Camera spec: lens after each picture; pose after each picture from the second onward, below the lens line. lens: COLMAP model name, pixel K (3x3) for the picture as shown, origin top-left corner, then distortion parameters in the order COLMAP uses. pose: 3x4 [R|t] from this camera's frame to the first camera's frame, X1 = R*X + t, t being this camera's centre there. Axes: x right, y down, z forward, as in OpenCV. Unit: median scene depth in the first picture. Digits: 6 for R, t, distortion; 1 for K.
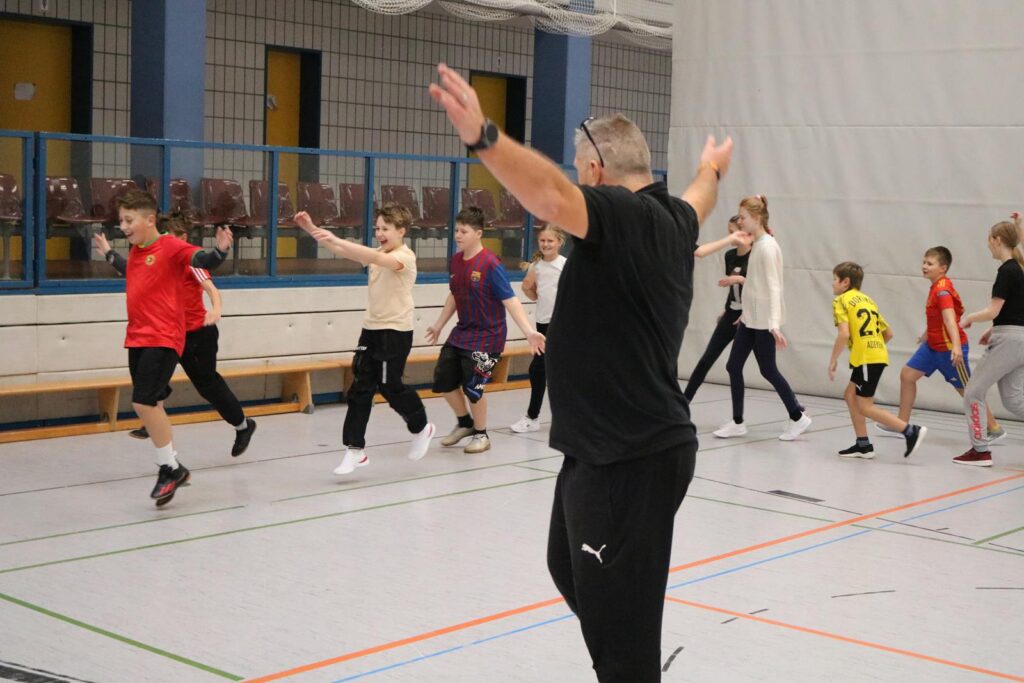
lens RADIAL K [[1579.3, 0, 509.6], [0, 1579.3, 337.8], [0, 0, 1]] dist [-0.055278, 0.124247]
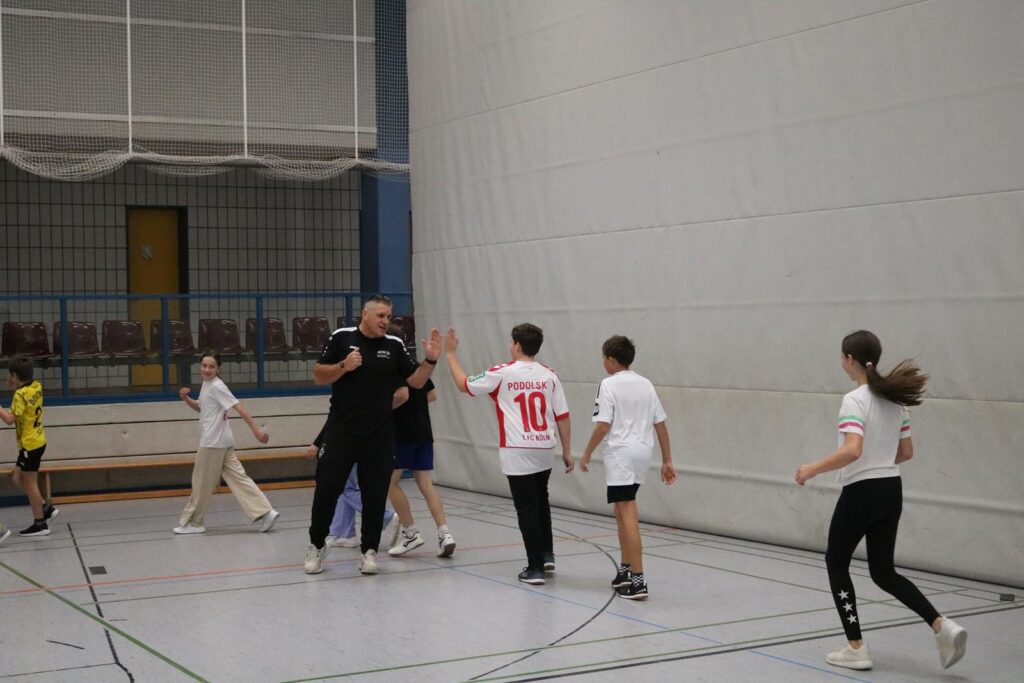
lens RADIAL K [[1579.3, 0, 509.6], [0, 1579.3, 337.8], [0, 0, 1]] dist [-0.055278, 0.124247]
pose [[0.941906, -0.046461, -0.332648, 0.511694], [0.019065, 0.996185, -0.085156, 0.019797], [0.335335, 0.073867, 0.939199, -0.010298]]
